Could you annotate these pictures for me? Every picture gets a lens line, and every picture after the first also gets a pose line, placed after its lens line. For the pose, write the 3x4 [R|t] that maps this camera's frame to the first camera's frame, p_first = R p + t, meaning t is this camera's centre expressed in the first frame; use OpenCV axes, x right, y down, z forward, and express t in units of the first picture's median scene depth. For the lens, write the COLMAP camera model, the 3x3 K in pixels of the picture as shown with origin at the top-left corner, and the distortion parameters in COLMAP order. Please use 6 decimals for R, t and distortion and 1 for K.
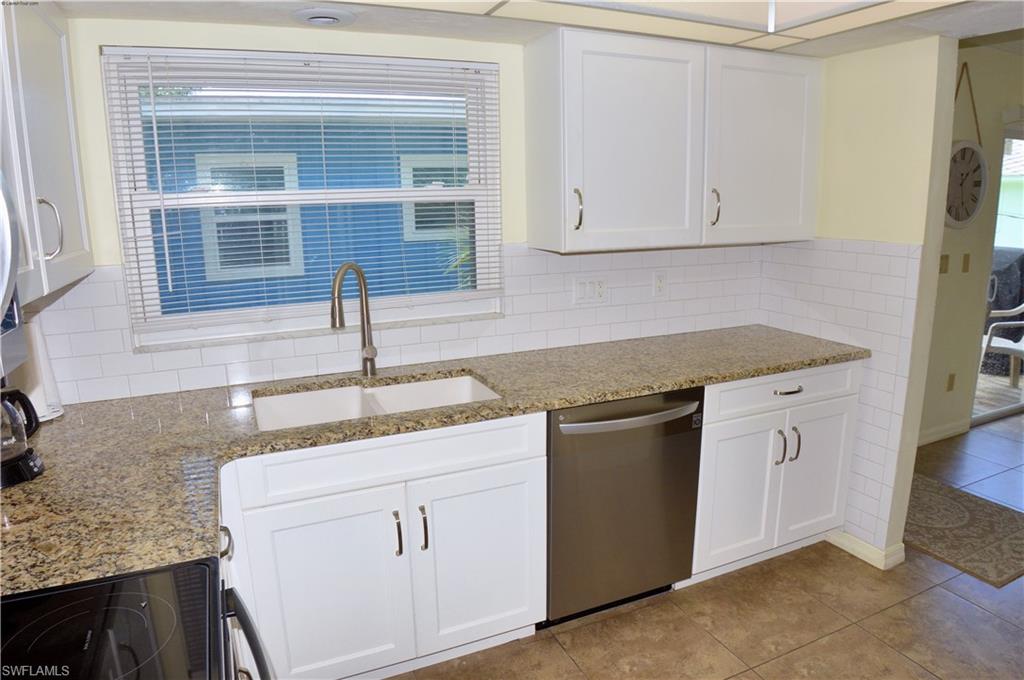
lens RADIAL K [[653.5, 0, 515.9], [0, 653.5, 339.6], [0, 0, 1]] dist [-0.097215, 0.013343]
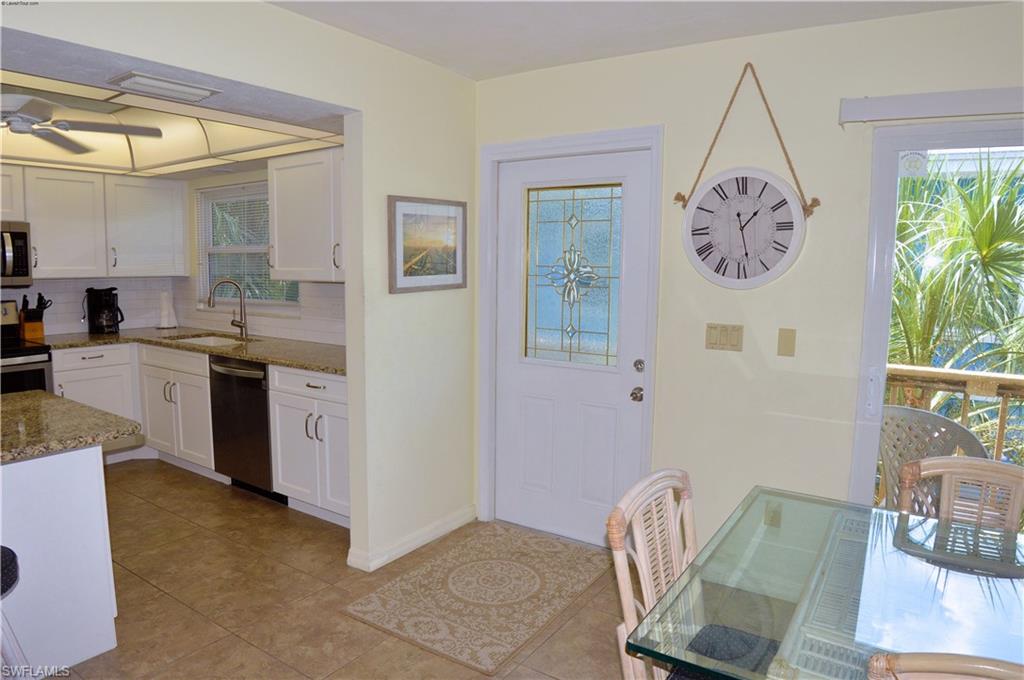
lens RADIAL K [[644.3, 0, 512.0], [0, 644.3, 340.0], [0, 0, 1]] dist [-0.091739, 0.003930]
pose [[0.528308, 0.120019, -0.840527, 1.250715], [-0.196200, 0.980422, 0.016675, -0.086004], [0.826073, 0.156102, 0.541513, 0.412865]]
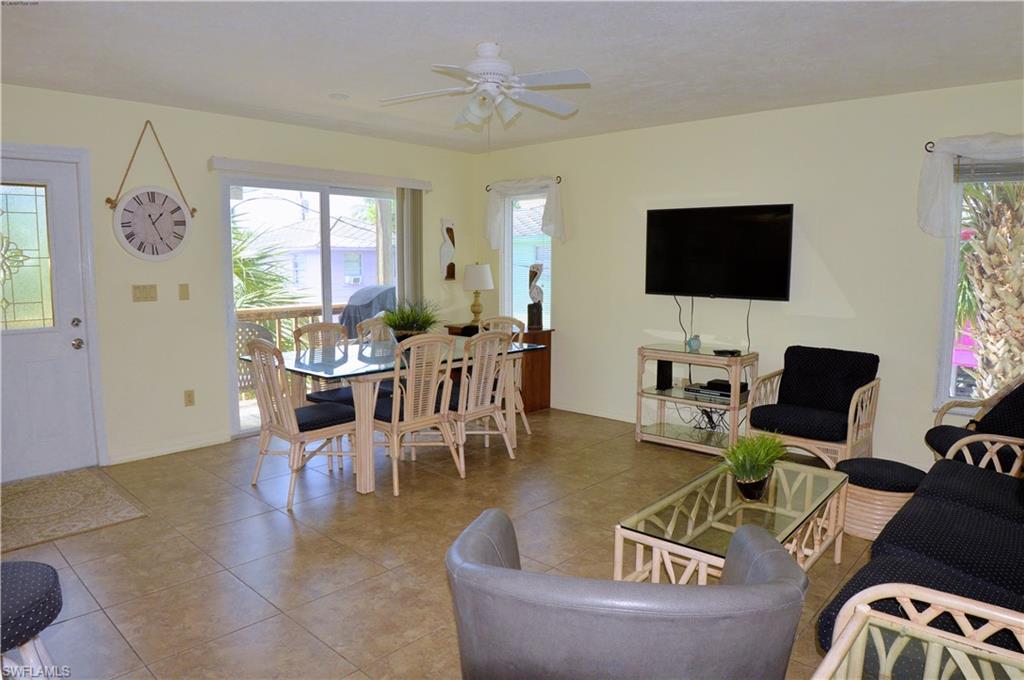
lens RADIAL K [[644.3, 0, 512.0], [0, 644.3, 340.0], [0, 0, 1]] dist [-0.091739, 0.003930]
pose [[0.920176, -0.030394, 0.390324, 0.901501], [0.065273, 0.994938, -0.076403, 0.101455], [-0.386026, 0.095782, 0.917502, -0.315379]]
